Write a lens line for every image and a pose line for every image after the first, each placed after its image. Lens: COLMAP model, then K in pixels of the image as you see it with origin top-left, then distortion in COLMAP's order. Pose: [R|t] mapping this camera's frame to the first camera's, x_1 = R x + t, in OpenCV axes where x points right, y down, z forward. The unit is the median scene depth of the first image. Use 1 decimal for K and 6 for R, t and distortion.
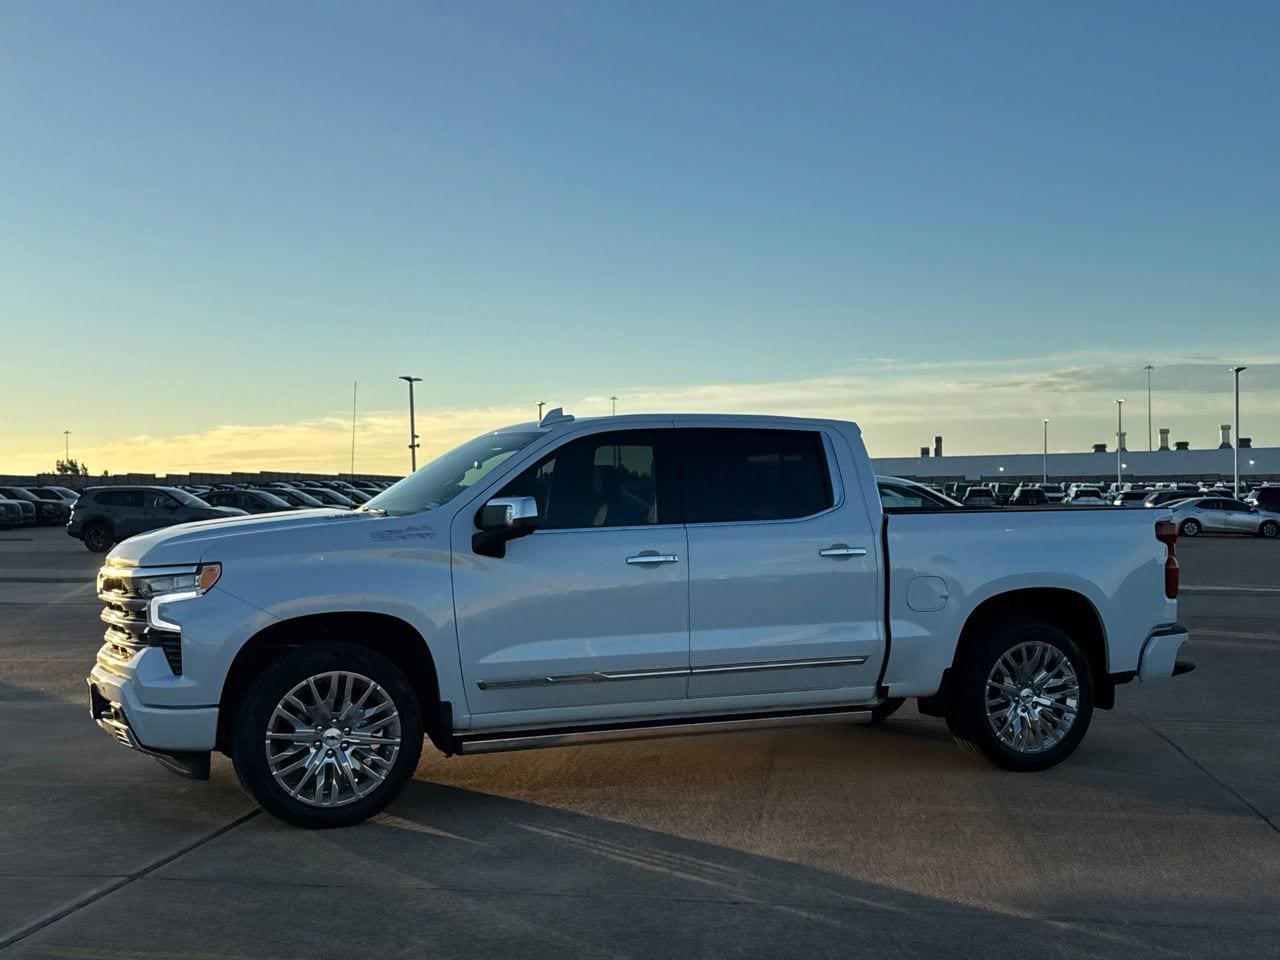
lens RADIAL K [[1444.3, 0, 641.7], [0, 1444.3, 485.5], [0, 0, 1]] dist [0.096740, 0.000000]
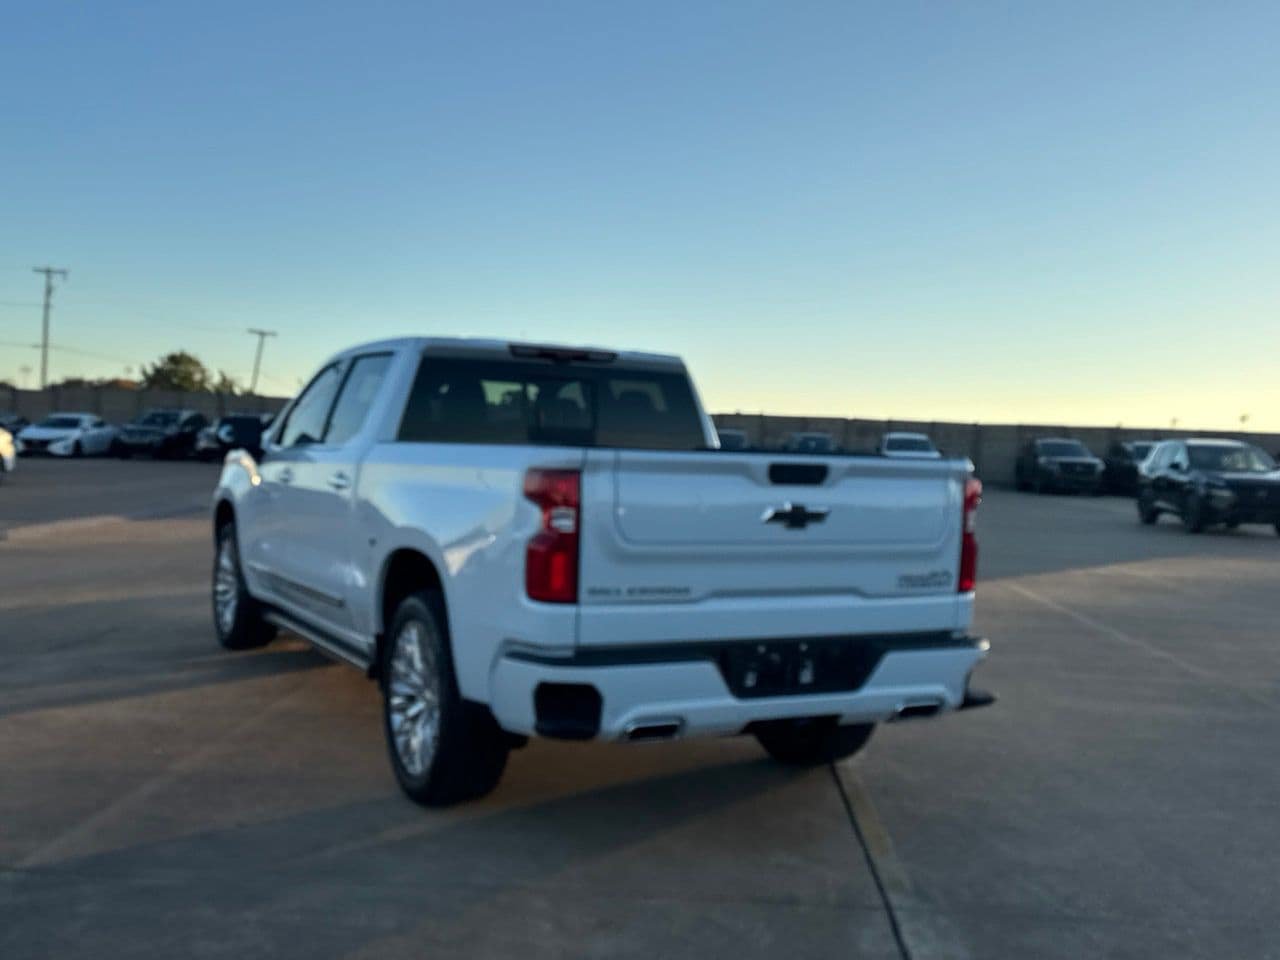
lens RADIAL K [[1444.3, 0, 618.3], [0, 1444.3, 484.8], [0, 0, 1]] dist [0.096740, 0.000000]
pose [[0.020653, 0.036602, -0.999116, 1.096879], [-0.026605, 0.998996, 0.036047, 0.011069], [0.999433, 0.025837, 0.021606, 1.196709]]
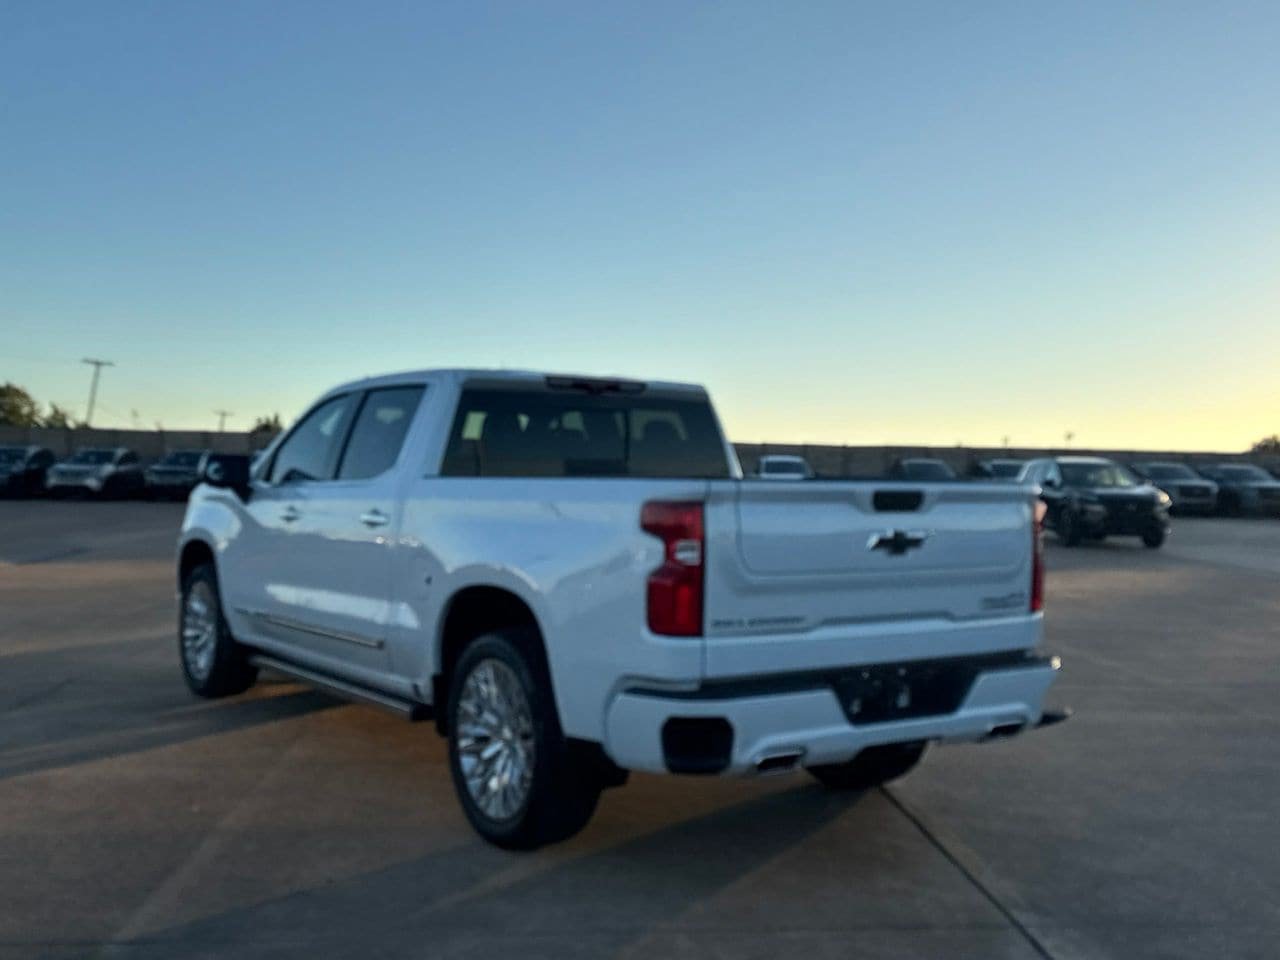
lens RADIAL K [[1444.3, 0, 640.7], [0, 1444.3, 486.3], [0, 0, 1]] dist [0.096740, 0.000000]
pose [[0.163299, 0.018118, -0.986410, 1.079370], [-0.007647, 0.999825, 0.017098, 0.010507], [0.986547, 0.004751, 0.163409, 1.055722]]
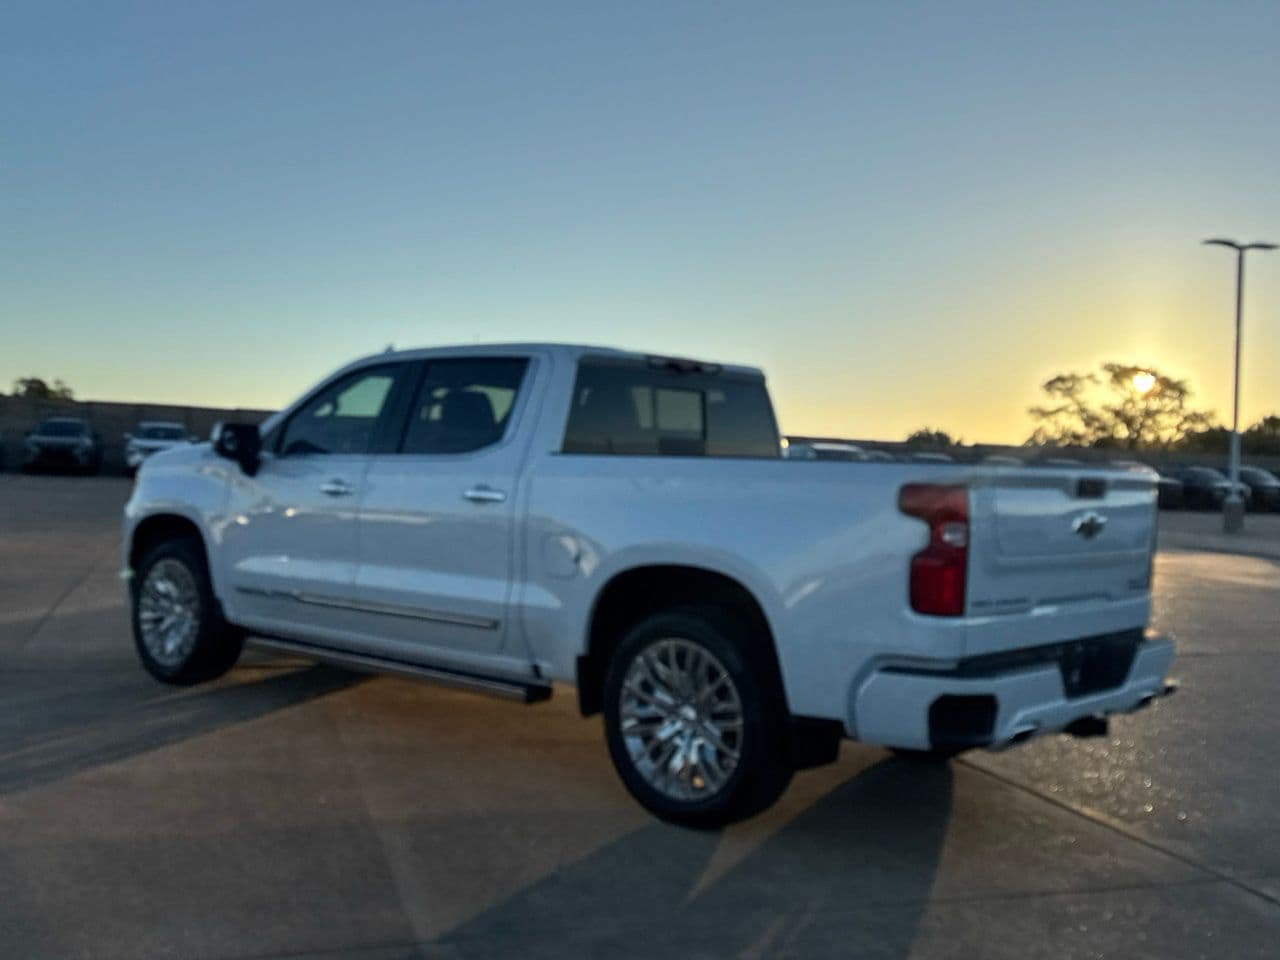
lens RADIAL K [[1444.3, 0, 643.6], [0, 1444.3, 465.1], [0, 0, 1]] dist [0.096740, 0.000000]
pose [[0.405744, 0.024541, -0.913657, 0.997462], [-0.031581, 0.999419, 0.012820, 0.014815], [0.913441, 0.023653, 0.406283, 0.769341]]
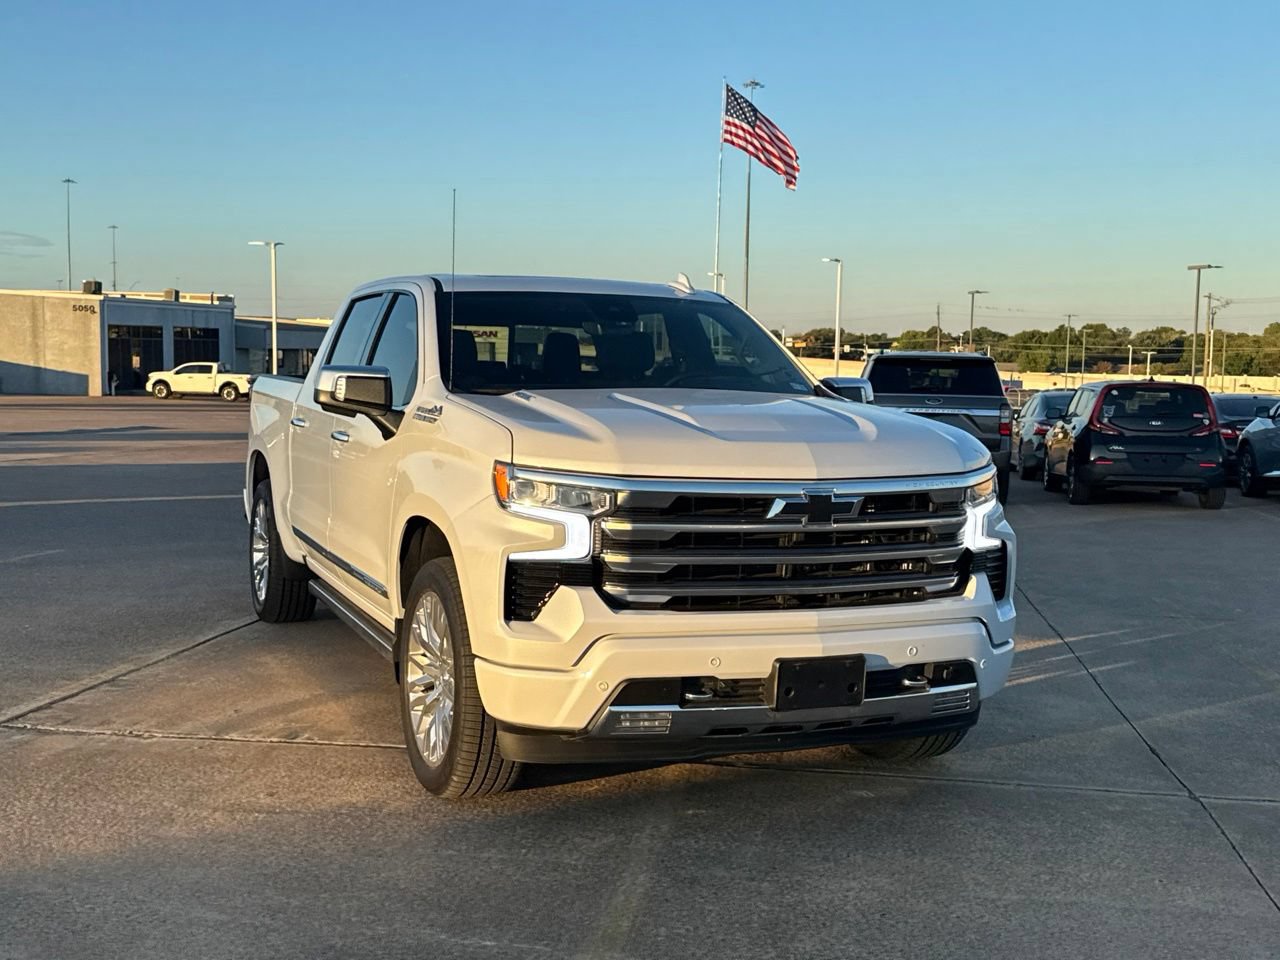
lens RADIAL K [[1444.3, 0, 631.5], [0, 1444.3, 475.2], [0, 0, 1]] dist [0.096740, 0.000000]
pose [[0.032602, -0.062988, 0.997482, -0.984188], [-0.036322, 0.997278, 0.064162, 0.013969], [-0.998808, -0.038322, 0.030225, 1.035329]]
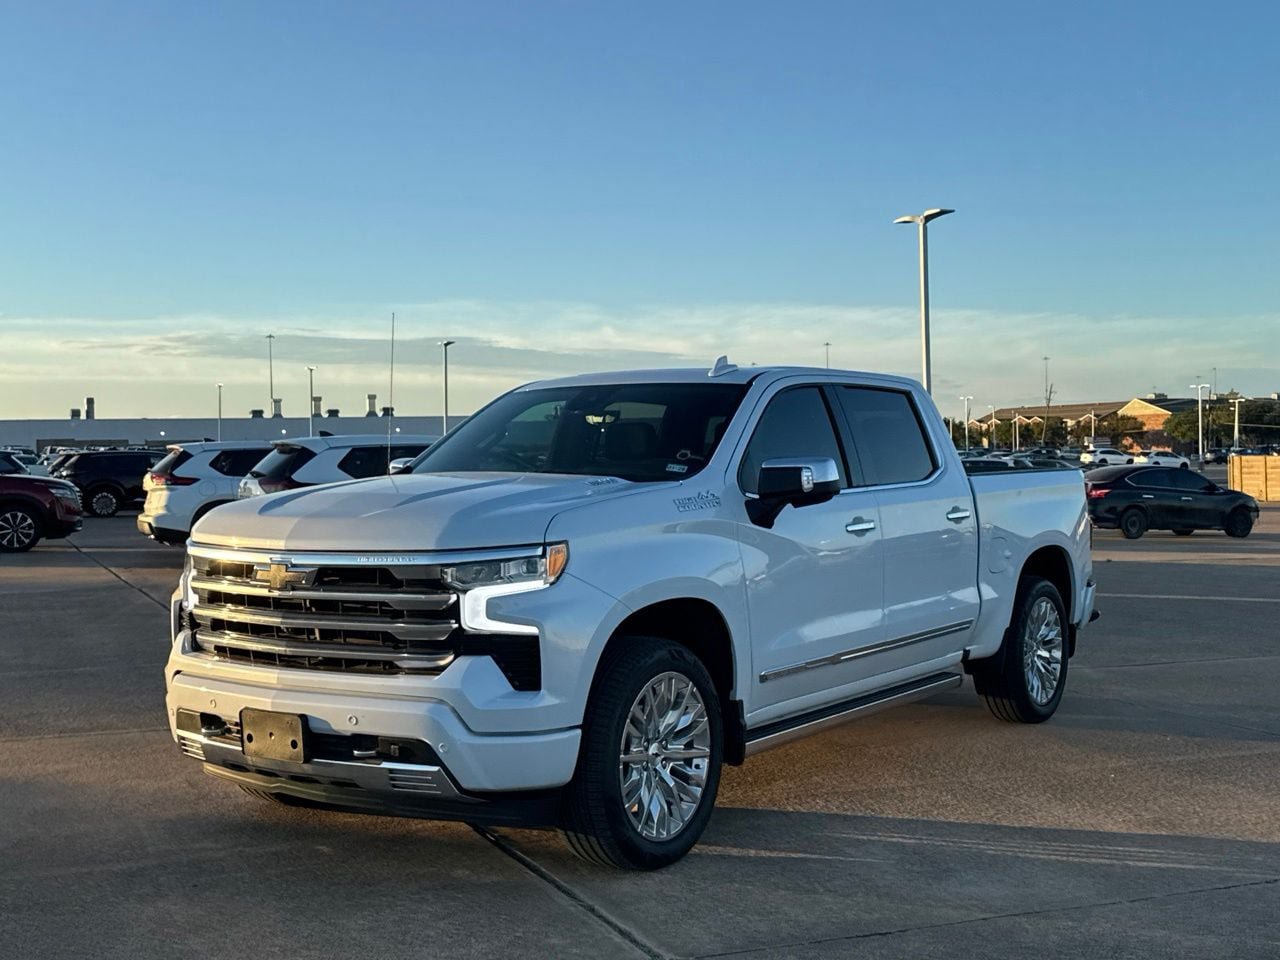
lens RADIAL K [[1444.3, 0, 642.7], [0, 1444.3, 470.8], [0, 0, 1]] dist [0.096740, 0.000000]
pose [[0.852334, -0.001865, 0.522995, -0.577135], [-0.005685, 0.999902, 0.012830, 0.004777], [-0.522967, -0.013908, 0.852239, 0.288858]]
